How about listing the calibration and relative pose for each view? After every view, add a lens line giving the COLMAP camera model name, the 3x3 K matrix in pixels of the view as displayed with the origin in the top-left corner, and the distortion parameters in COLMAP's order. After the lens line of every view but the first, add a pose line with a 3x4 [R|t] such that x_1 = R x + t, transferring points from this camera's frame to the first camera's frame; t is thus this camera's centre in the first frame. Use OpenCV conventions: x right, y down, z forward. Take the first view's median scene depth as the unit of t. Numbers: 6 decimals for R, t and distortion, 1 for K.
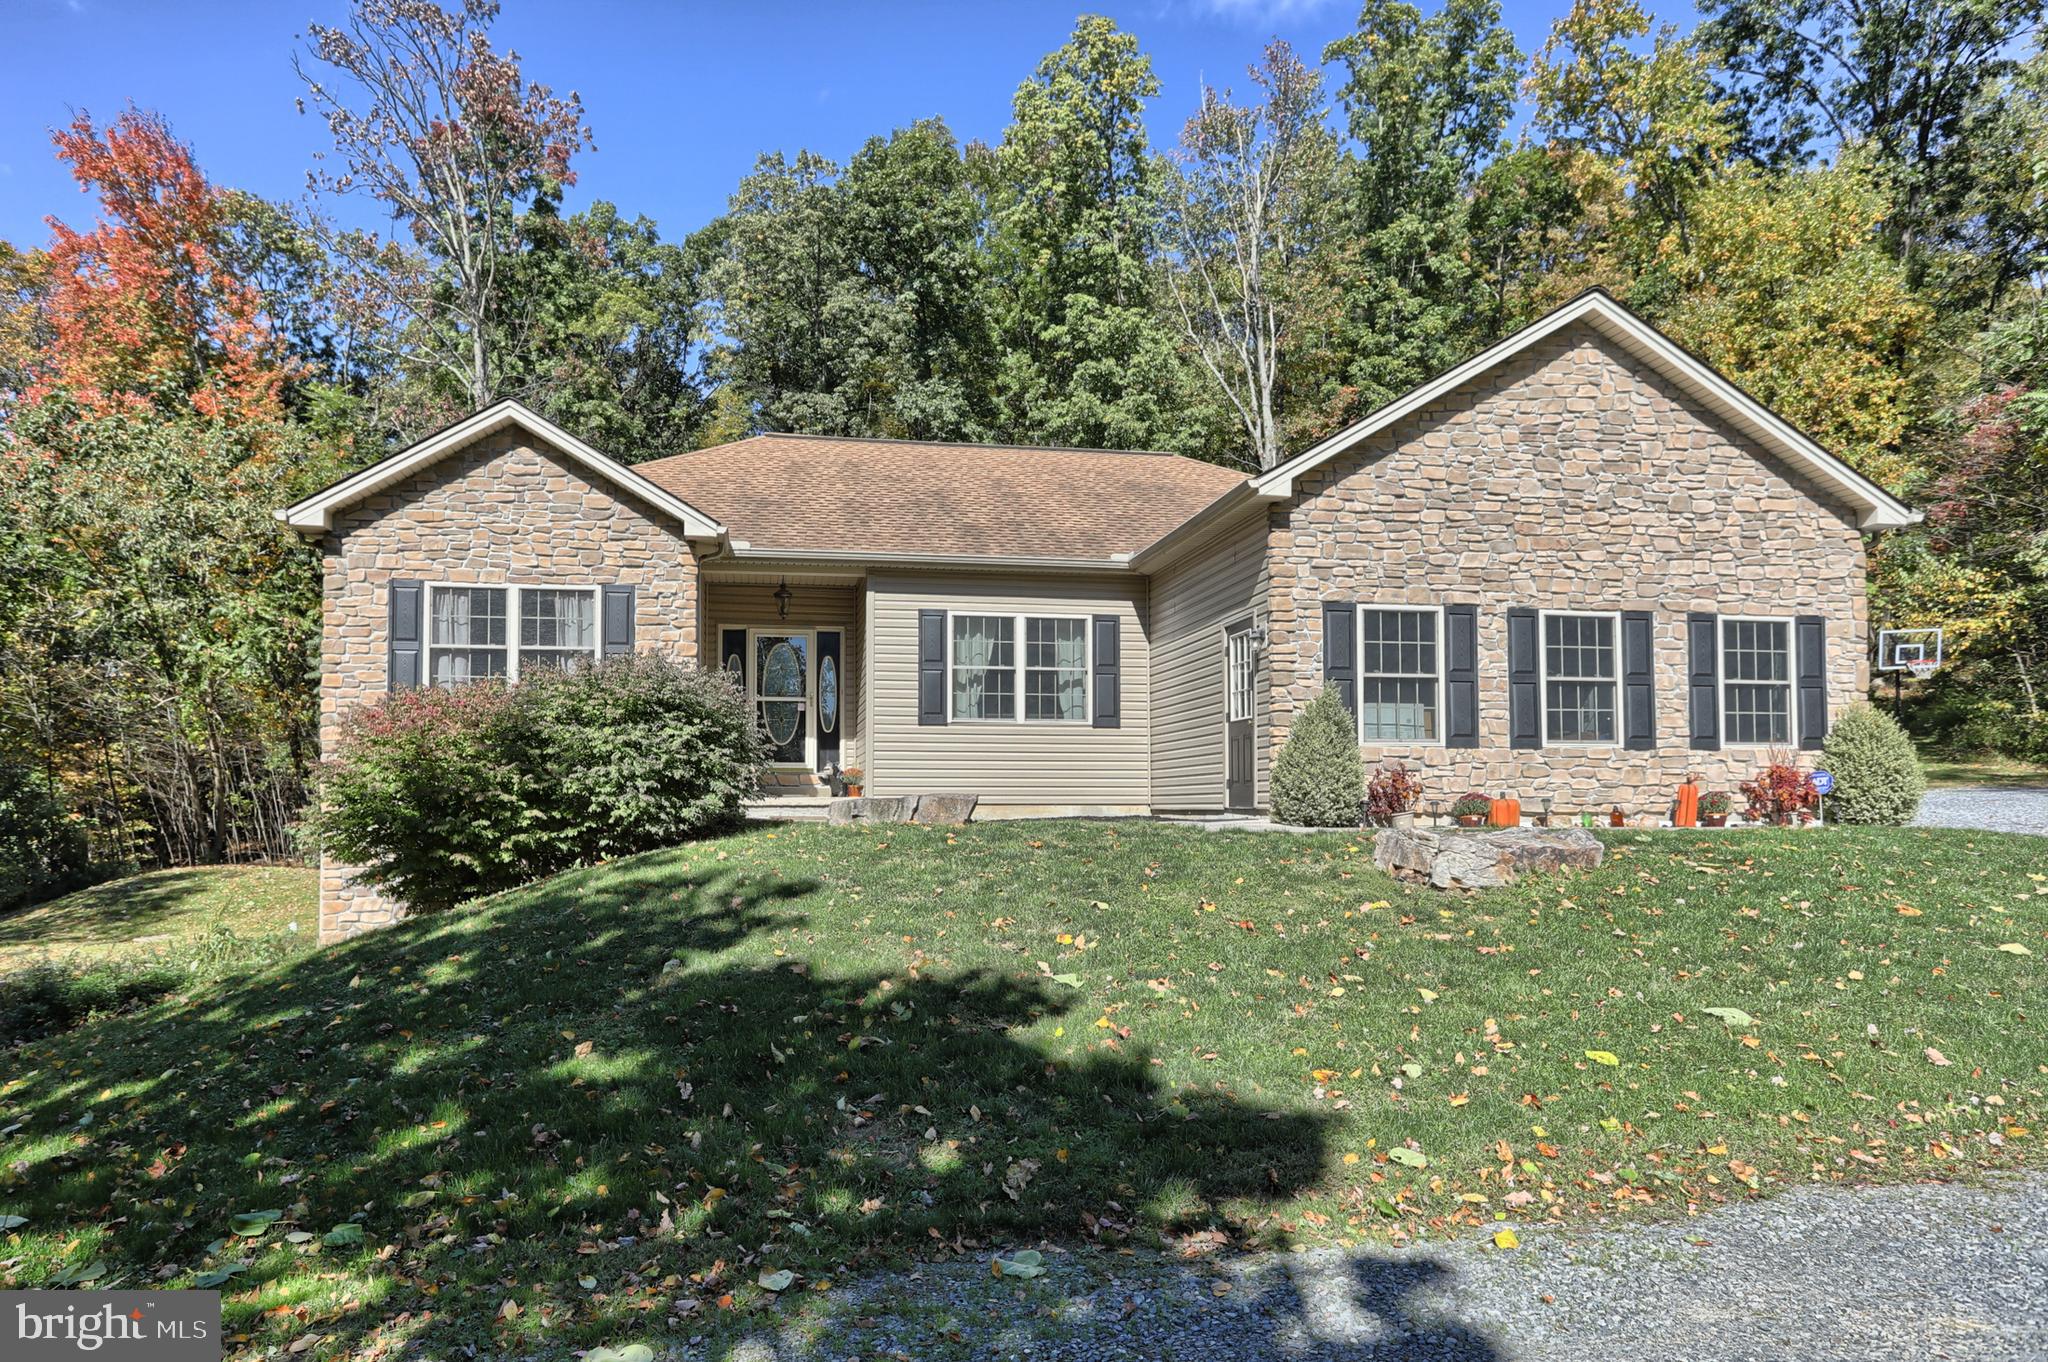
lens RADIAL K [[1246.5, 0, 995.8], [0, 1246.5, 787.9], [0, 0, 1]] dist [-0.025533, 0.023064]
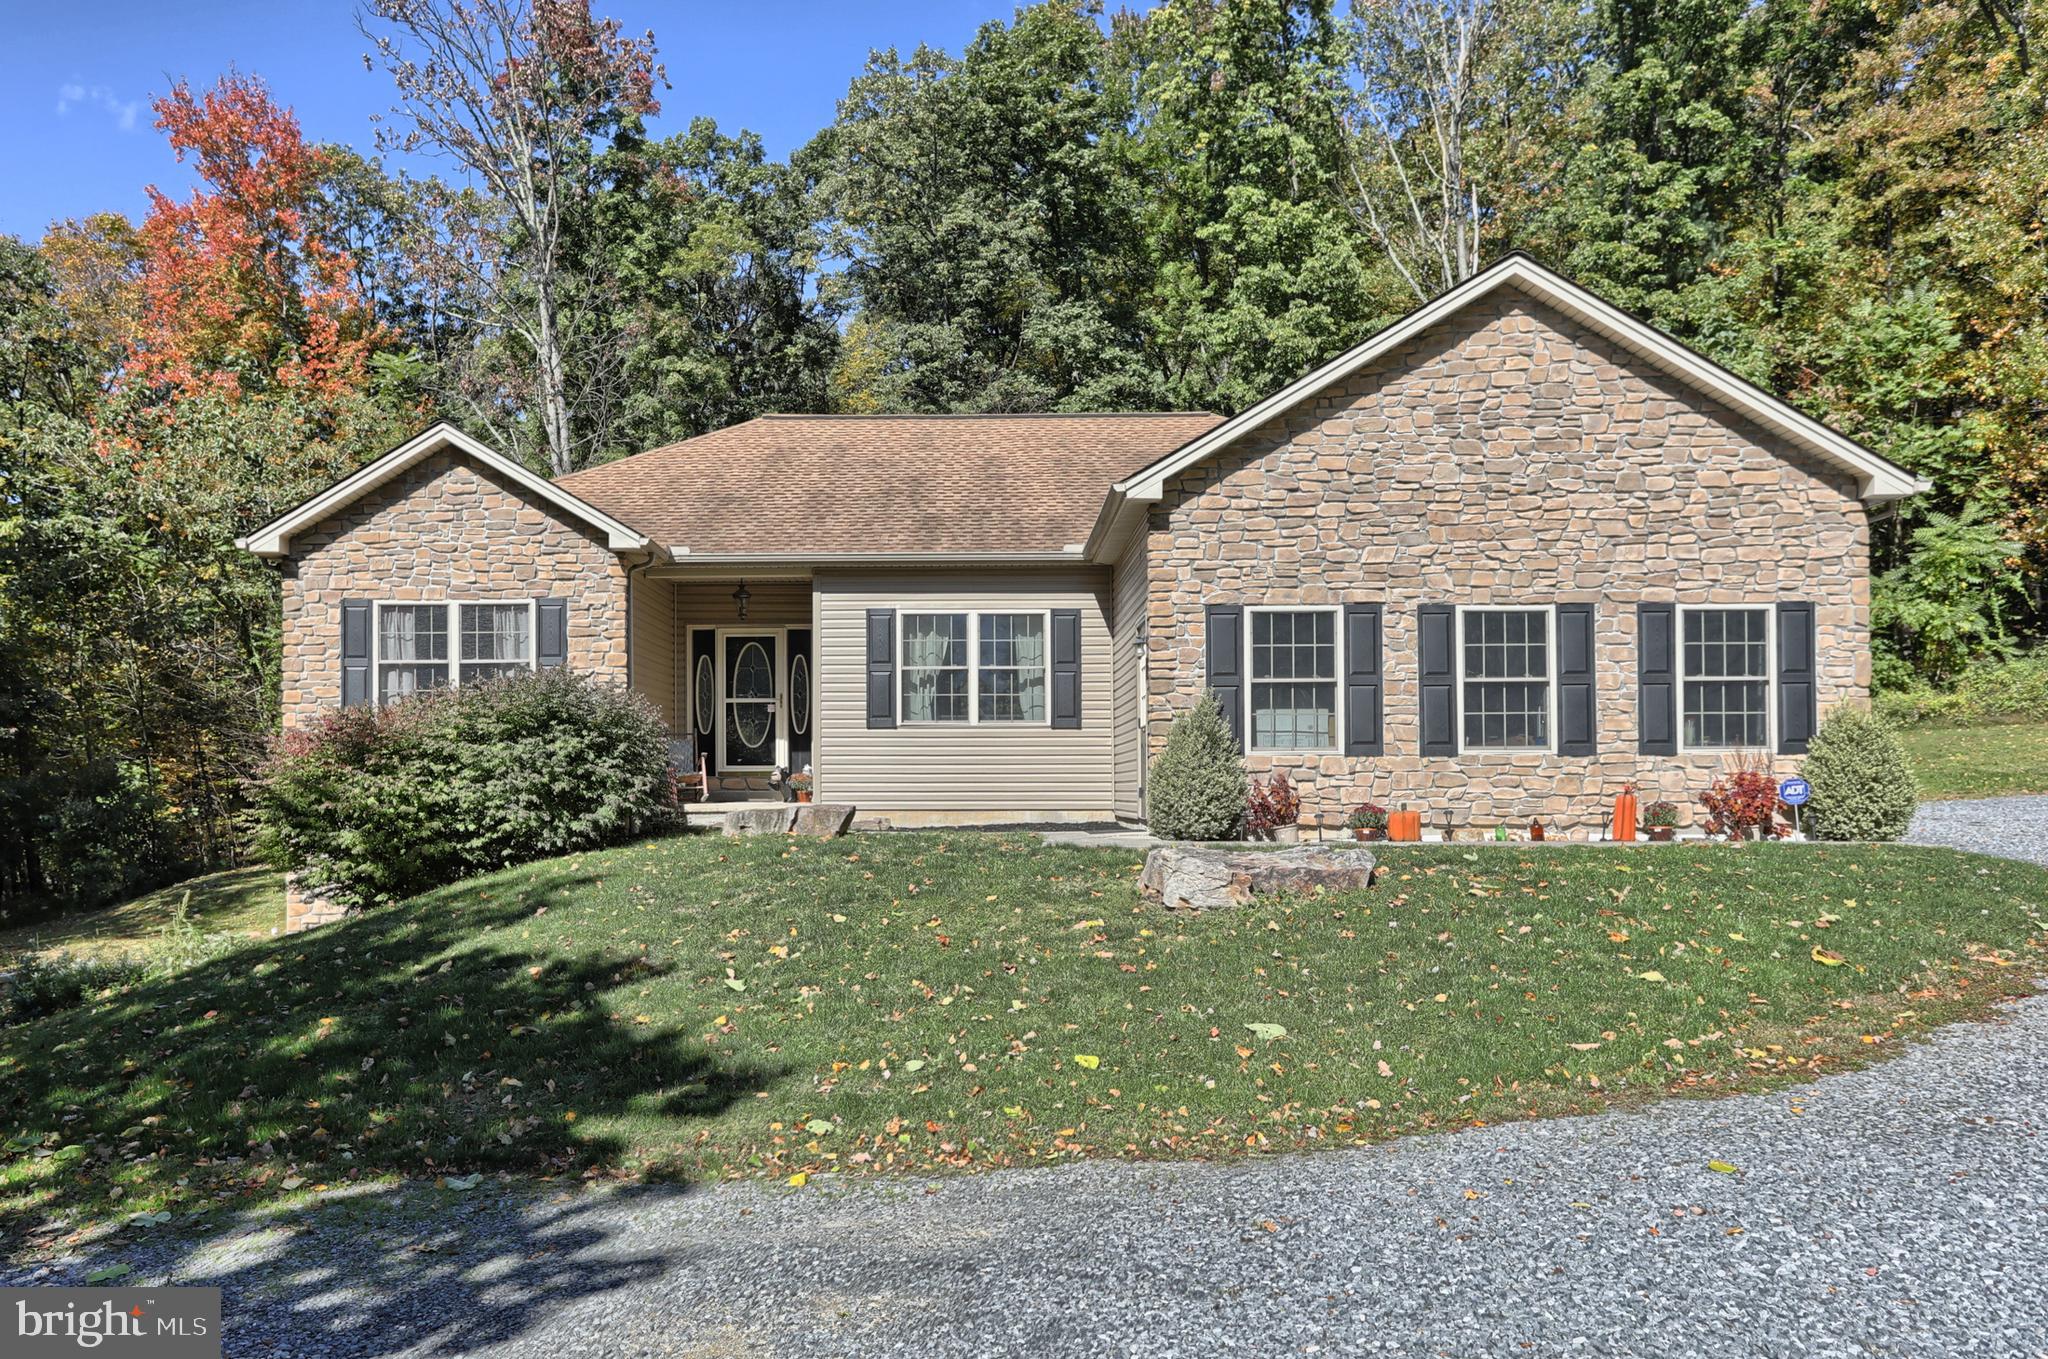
lens RADIAL K [[1507.0, 0, 966.2], [0, 1507.0, 795.9], [0, 0, 1]] dist [-0.002047, 0.005733]
pose [[0.982940, -0.001176, -0.183922, 0.263739], [0.004675, 0.999816, 0.018594, -0.022429], [0.183866, -0.019137, 0.982765, -0.160476]]
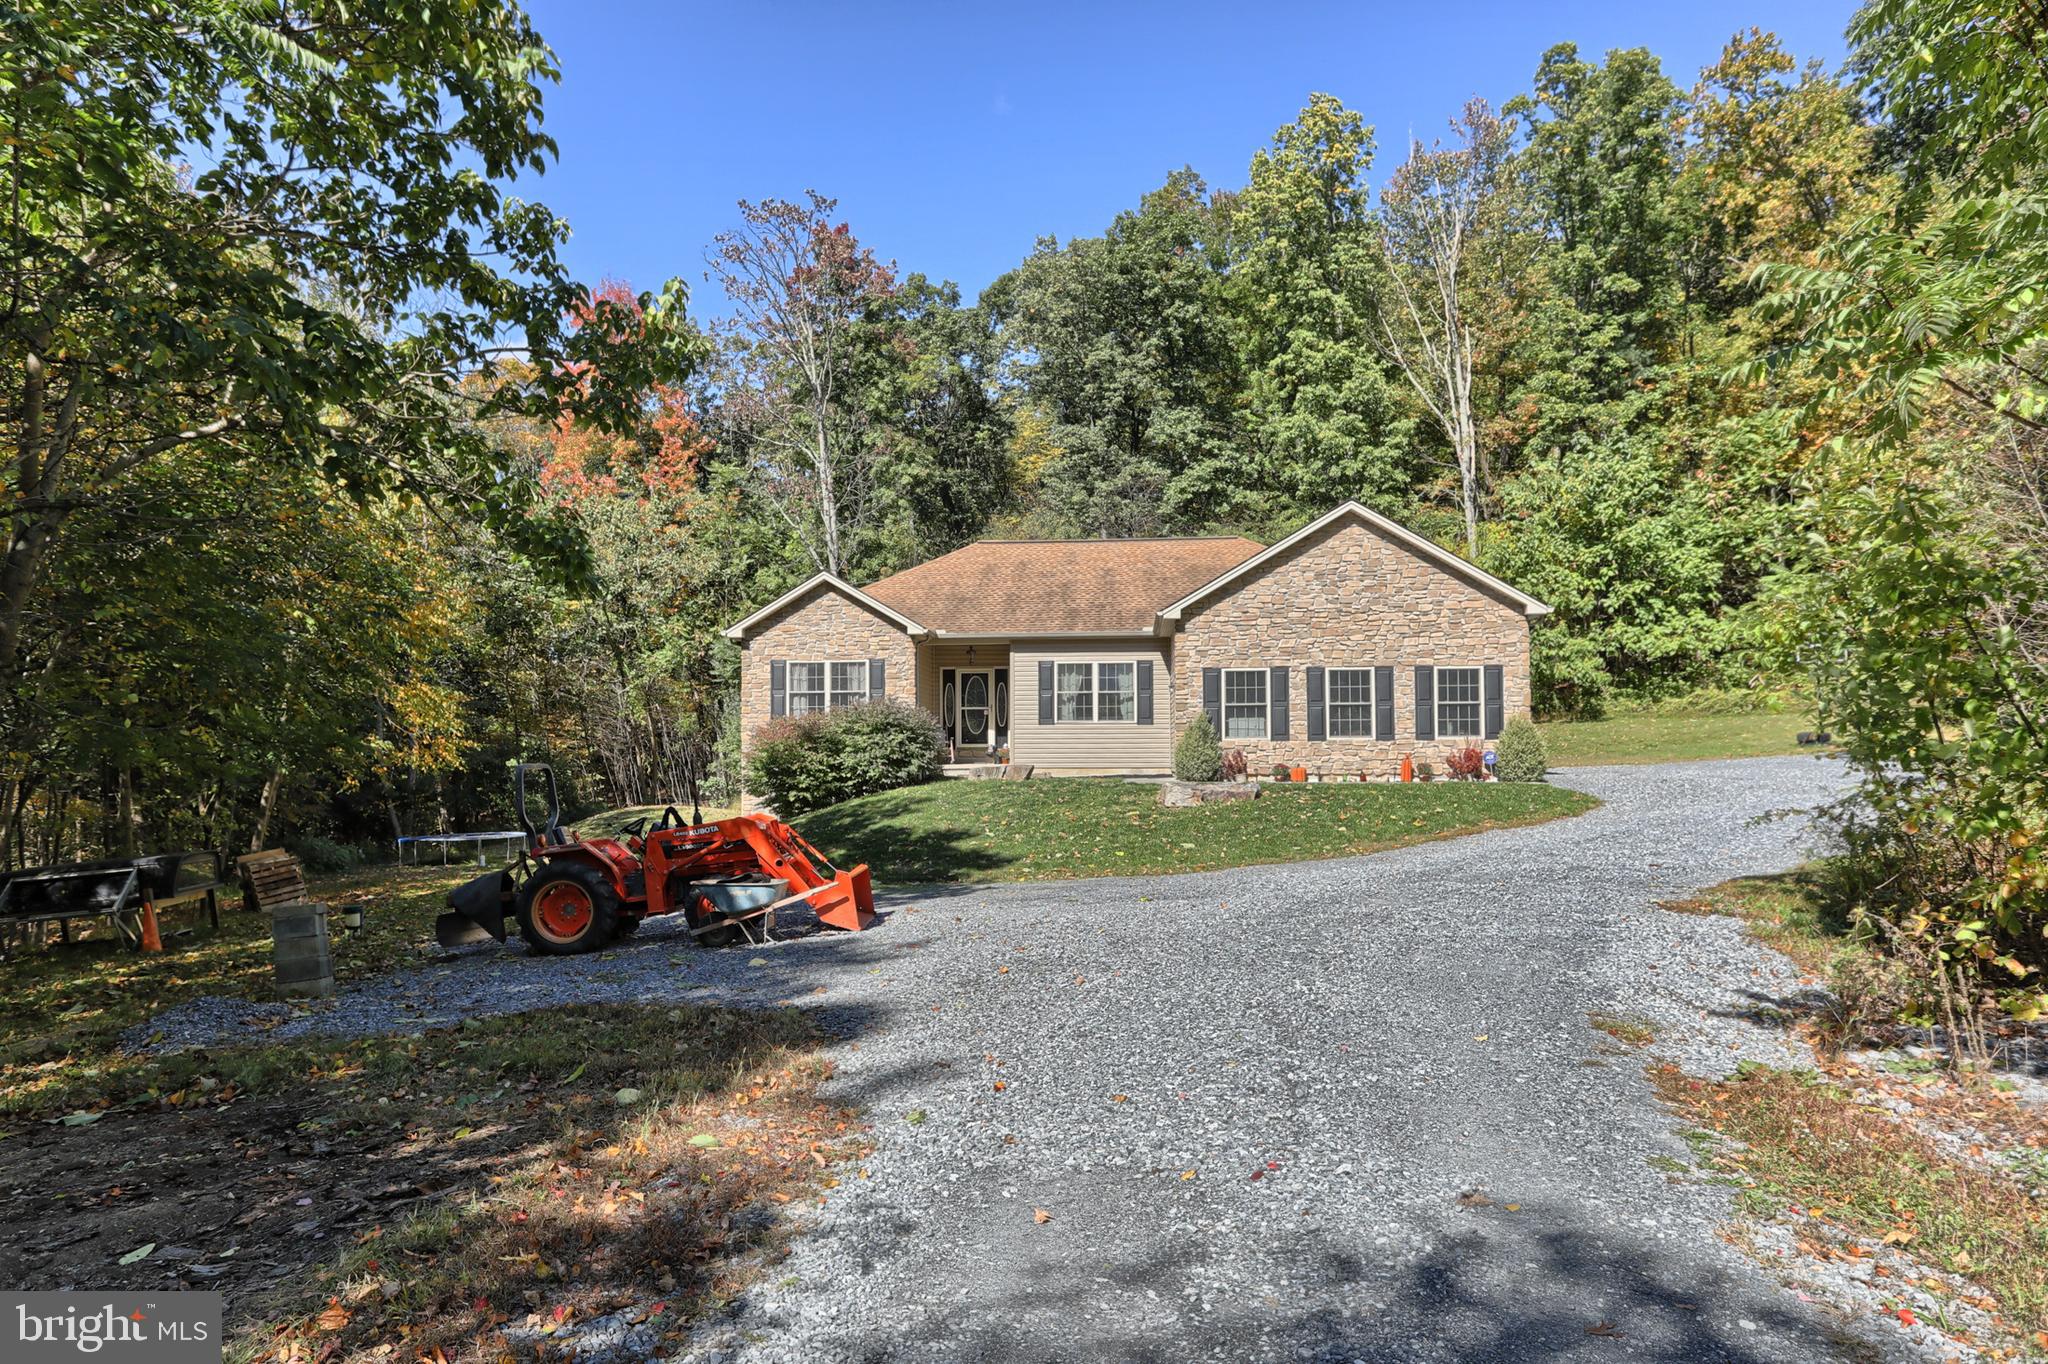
lens RADIAL K [[1311.5, 0, 1019.3], [0, 1311.5, 746.4], [0, 0, 1]] dist [-0.001034, -0.001574]
pose [[0.966040, -0.004957, -0.258346, 0.465343], [0.006795, 0.999958, 0.006223, -0.035500], [0.258304, -0.007767, 0.966032, -0.985672]]
